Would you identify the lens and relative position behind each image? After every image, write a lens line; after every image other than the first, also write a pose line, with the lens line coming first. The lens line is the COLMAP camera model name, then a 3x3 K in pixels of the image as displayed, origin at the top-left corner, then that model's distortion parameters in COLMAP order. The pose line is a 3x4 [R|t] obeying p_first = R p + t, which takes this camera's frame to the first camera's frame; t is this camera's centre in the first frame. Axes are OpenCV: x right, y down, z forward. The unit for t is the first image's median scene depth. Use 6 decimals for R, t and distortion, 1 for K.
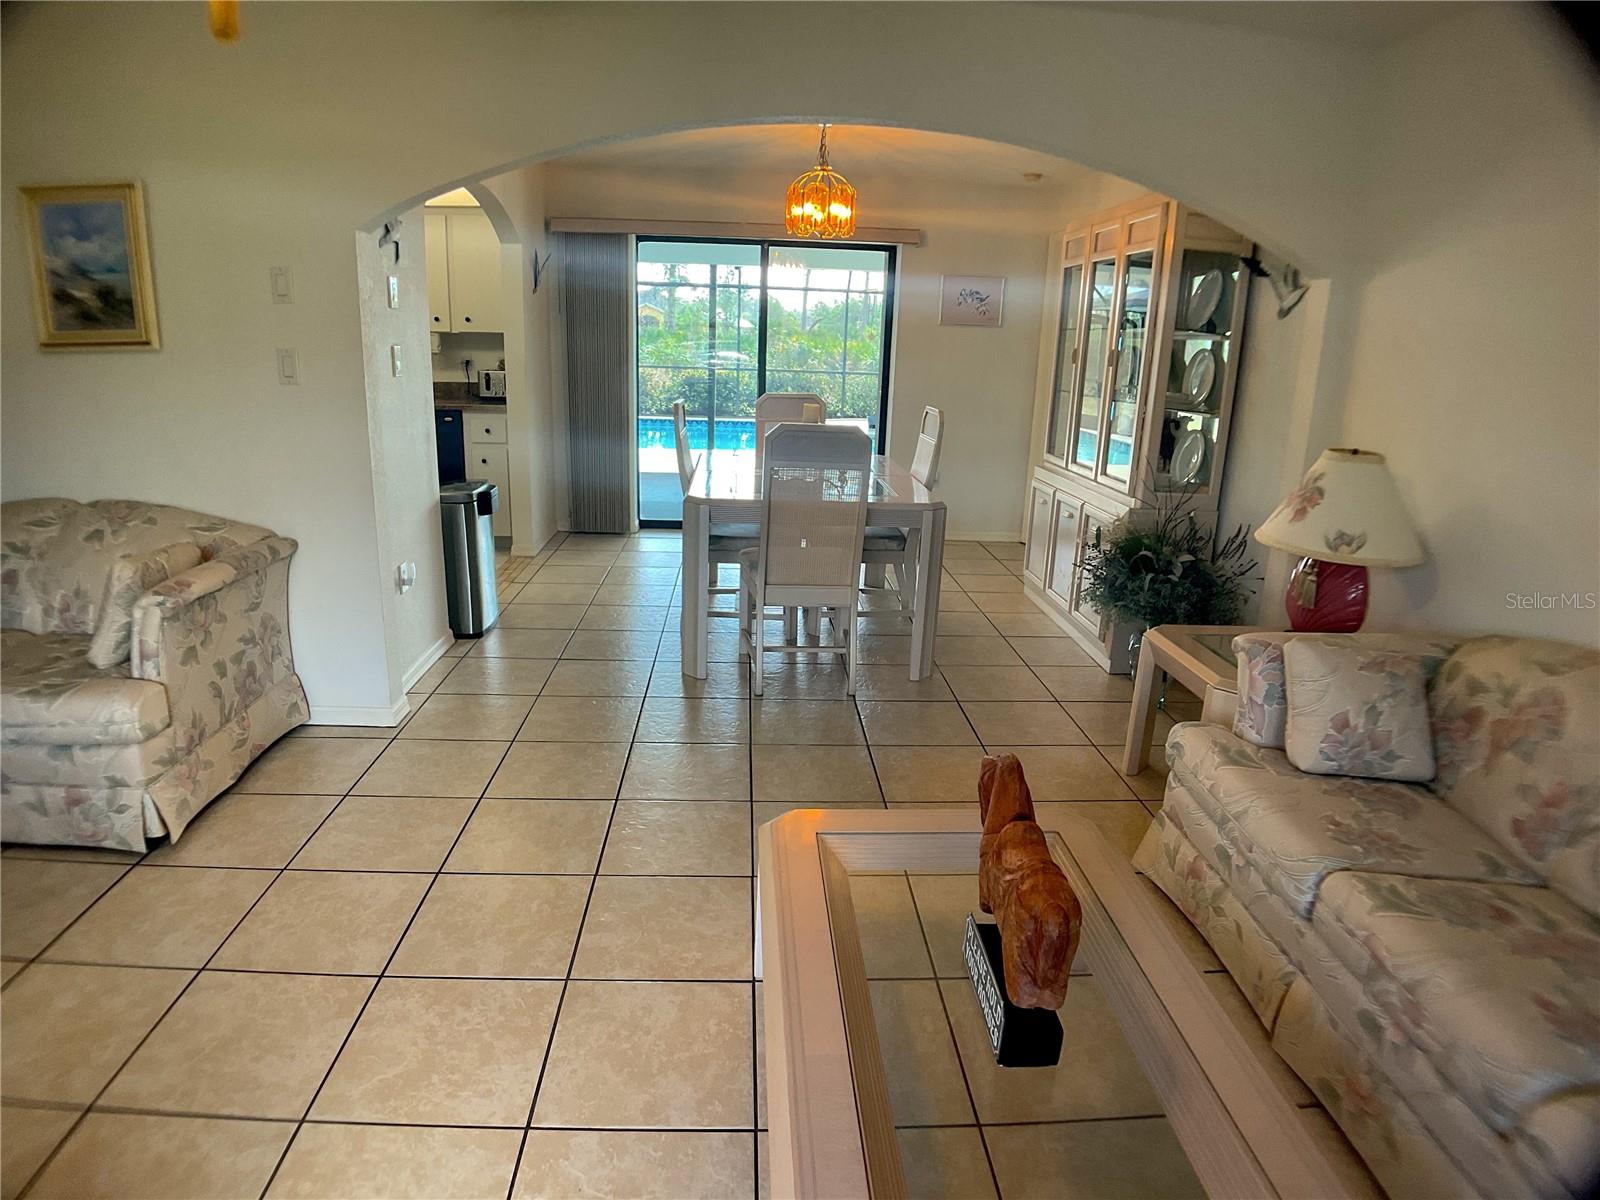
lens RADIAL K [[936.4, 0, 796.5], [0, 936.4, 600.2], [0, 0, 1]] dist [-0.080558, -0.007413]
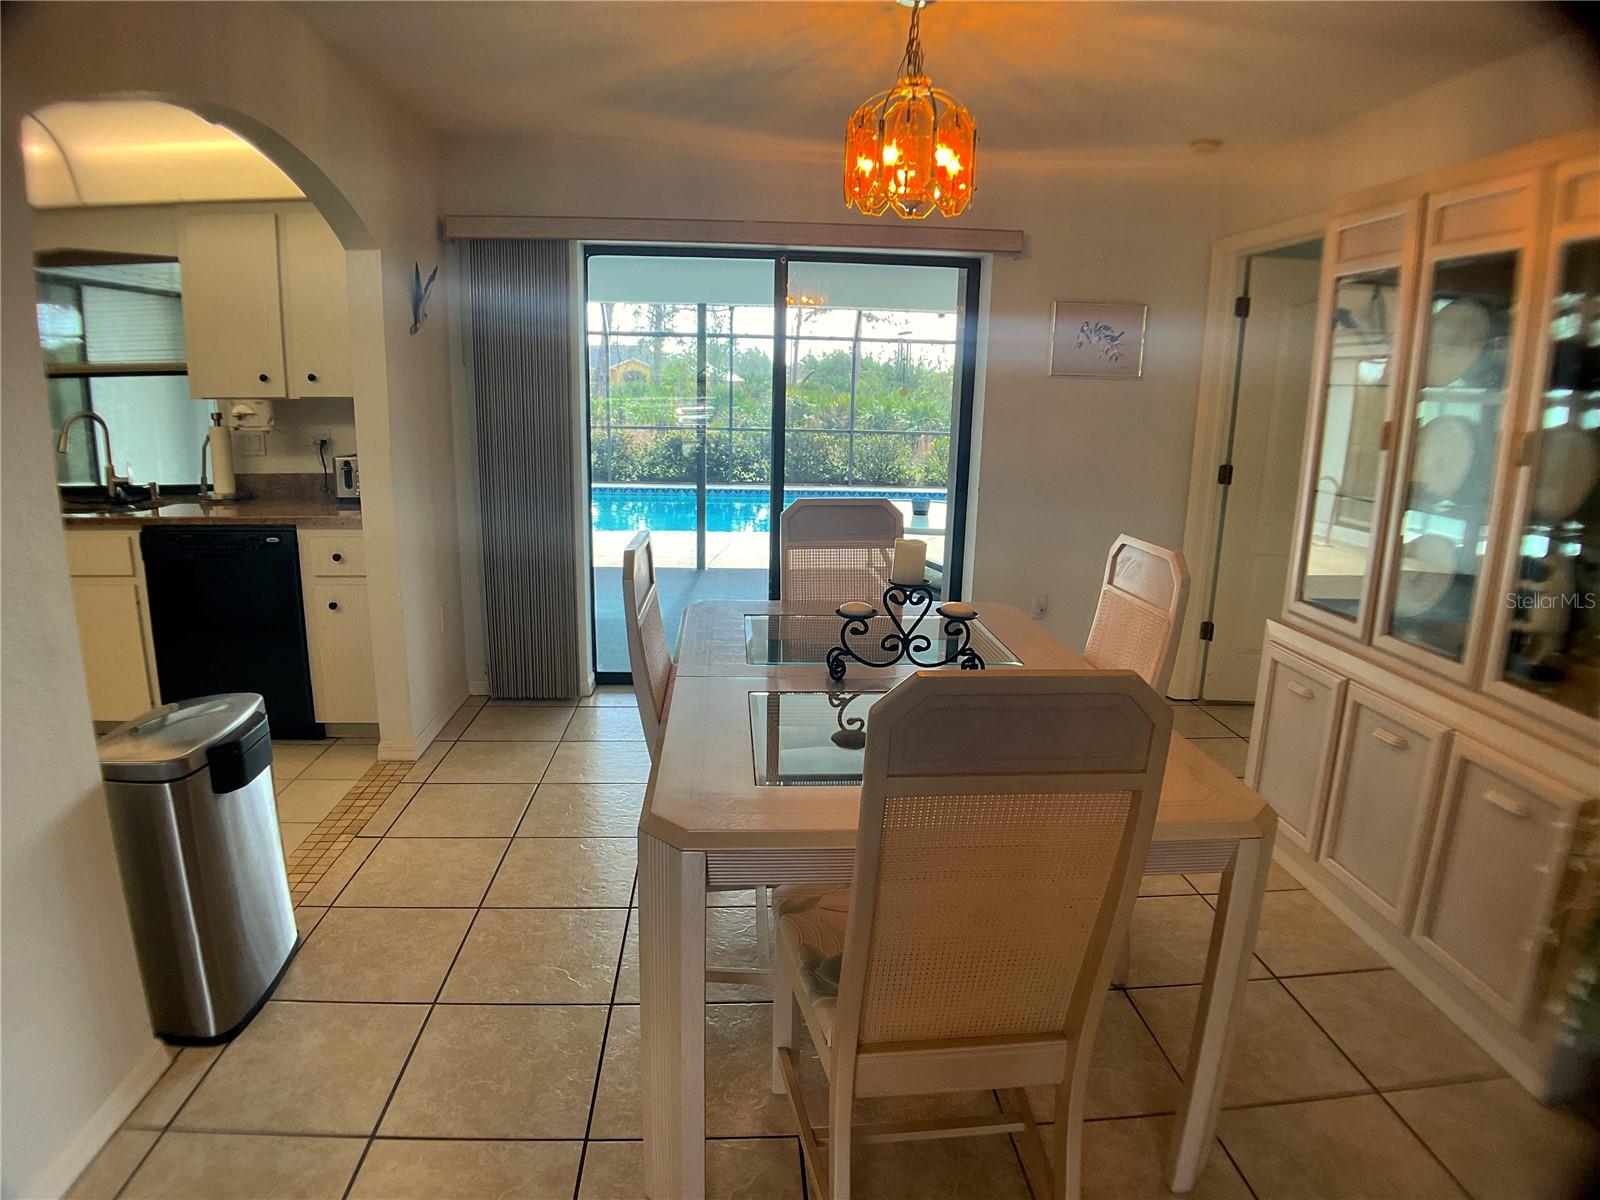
lens RADIAL K [[936.4, 0, 793.5], [0, 936.4, 597.2], [0, 0, 1]] dist [-0.080558, -0.007413]
pose [[0.999880, -0.013468, 0.007712, -0.031934], [0.013884, 0.998297, -0.056654, -0.100911], [-0.006935, 0.056754, 0.998364, 0.336605]]
